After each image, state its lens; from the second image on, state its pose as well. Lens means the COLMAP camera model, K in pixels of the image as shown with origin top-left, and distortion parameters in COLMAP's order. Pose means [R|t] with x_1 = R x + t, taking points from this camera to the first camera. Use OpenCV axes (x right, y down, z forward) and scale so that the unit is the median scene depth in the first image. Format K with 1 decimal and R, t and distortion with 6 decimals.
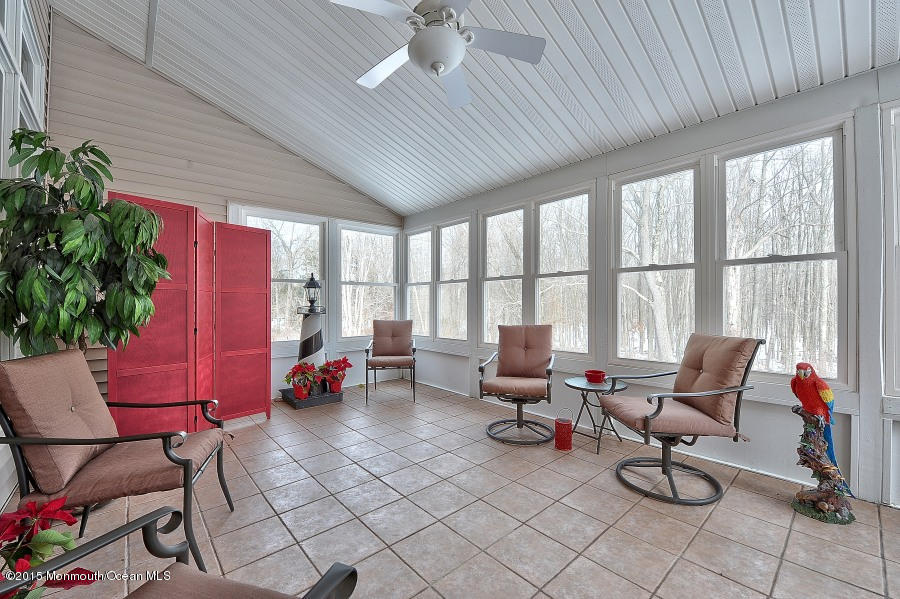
lens RADIAL K [[360.3, 0, 455.0], [0, 360.3, 305.2], [0, 0, 1]] dist [-0.016577, -0.000973]
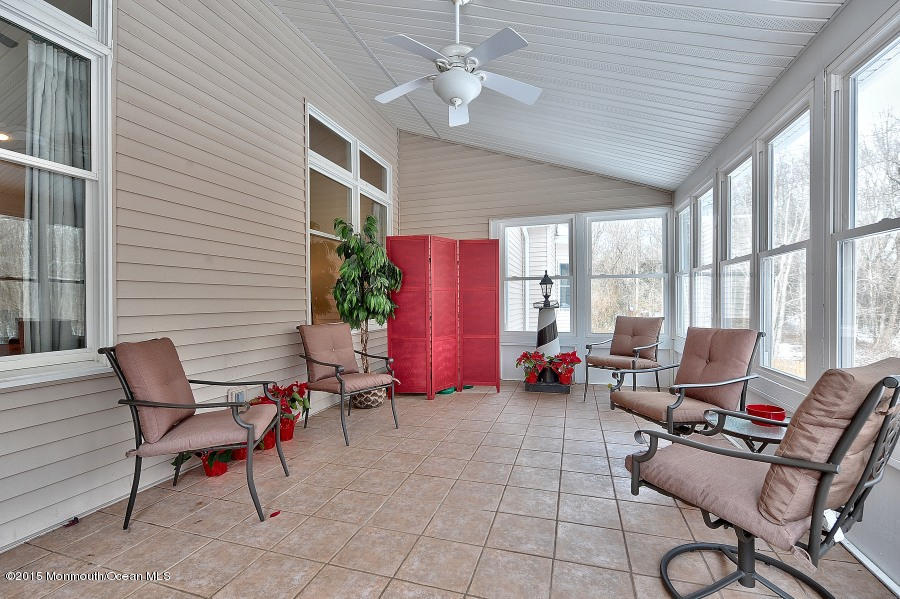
lens RADIAL K [[406.7, 0, 458.7], [0, 406.7, 299.9], [0, 0, 1]] dist [-0.015267, -0.000016]
pose [[0.517983, -0.001592, -0.855390, 0.522156], [0.004665, 0.999989, 0.000963, -0.002477], [0.855378, -0.004490, 0.517984, 0.138744]]
